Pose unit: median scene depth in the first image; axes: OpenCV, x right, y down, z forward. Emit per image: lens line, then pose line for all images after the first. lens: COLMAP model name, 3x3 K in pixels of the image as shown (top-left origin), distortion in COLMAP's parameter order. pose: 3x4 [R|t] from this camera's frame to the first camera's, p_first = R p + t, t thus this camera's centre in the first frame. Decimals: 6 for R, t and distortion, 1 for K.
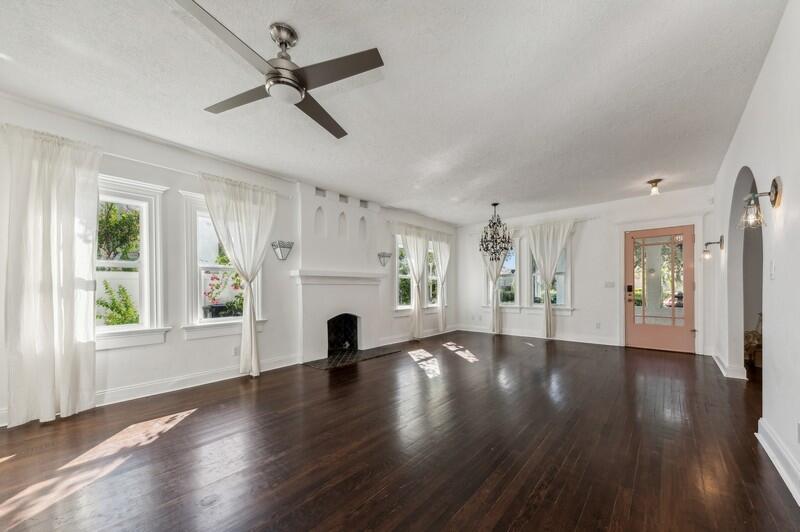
lens RADIAL K [[288.5, 0, 415.2], [0, 288.5, 290.8], [0, 0, 1]] dist [0.015465, -0.000386]
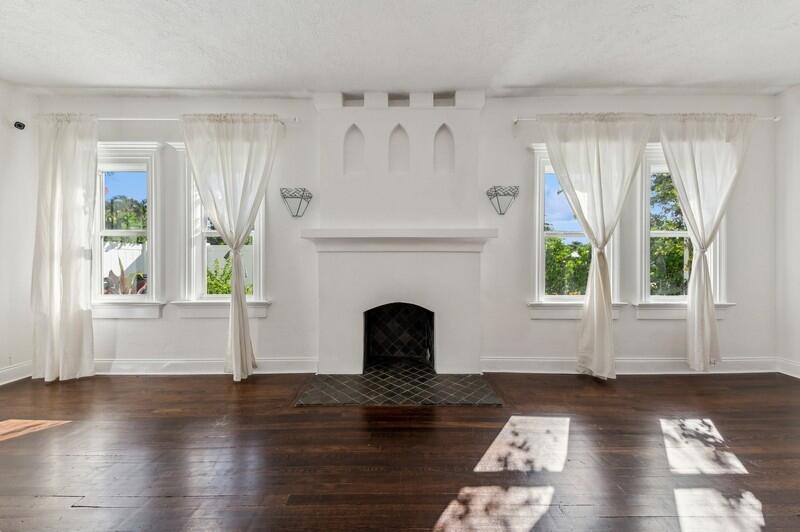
lens RADIAL K [[278.4, 0, 397.4], [0, 278.4, 265.0], [0, 0, 1]] dist [0.006943, -0.001590]
pose [[0.644908, 0.013114, -0.764147, 0.172311], [-0.008835, 0.999914, 0.009704, -0.000684], [0.764209, 0.000493, 0.644969, 0.647749]]
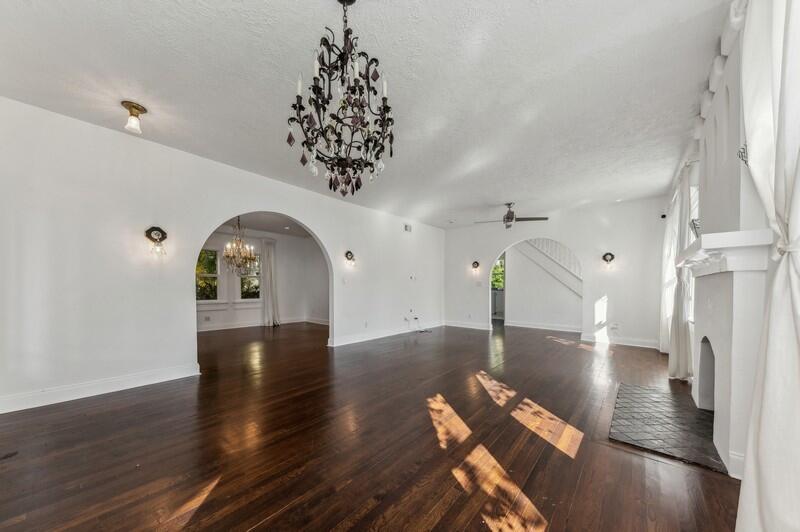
lens RADIAL K [[278.4, 0, 391.2], [0, 278.4, 293.8], [0, 0, 1]] dist [0.006943, -0.001590]
pose [[-0.999263, 0.005923, 0.037920, 0.250180], [0.006966, 0.999599, 0.027443, -0.006418], [-0.037743, 0.027687, -0.998904, 1.473403]]
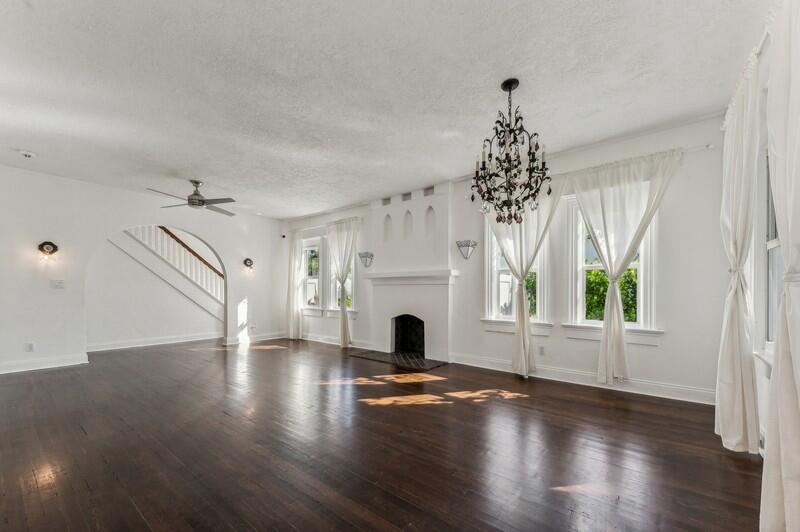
lens RADIAL K [[313.0, 0, 414.7], [0, 313.0, 294.3], [0, 0, 1]] dist [0.014164, -0.003165]
pose [[0.061155, 0.017532, -0.997974, 0.817836], [-0.007633, 0.999825, 0.017096, -0.007790], [0.998099, 0.006572, 0.061278, 0.965749]]
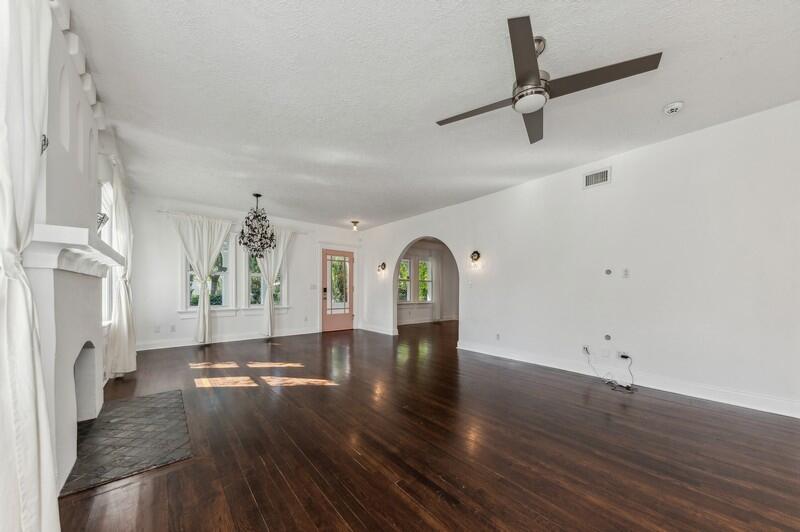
lens RADIAL K [[275.9, 0, 399.8], [0, 275.9, 293.9], [0, 0, 1]] dist [0.001734, 0.000029]
pose [[0.166920, -0.004386, 0.985961, -0.571095], [-0.001508, 0.999988, 0.004704, 0.004929], [-0.985969, -0.002272, 0.166911, 0.479554]]
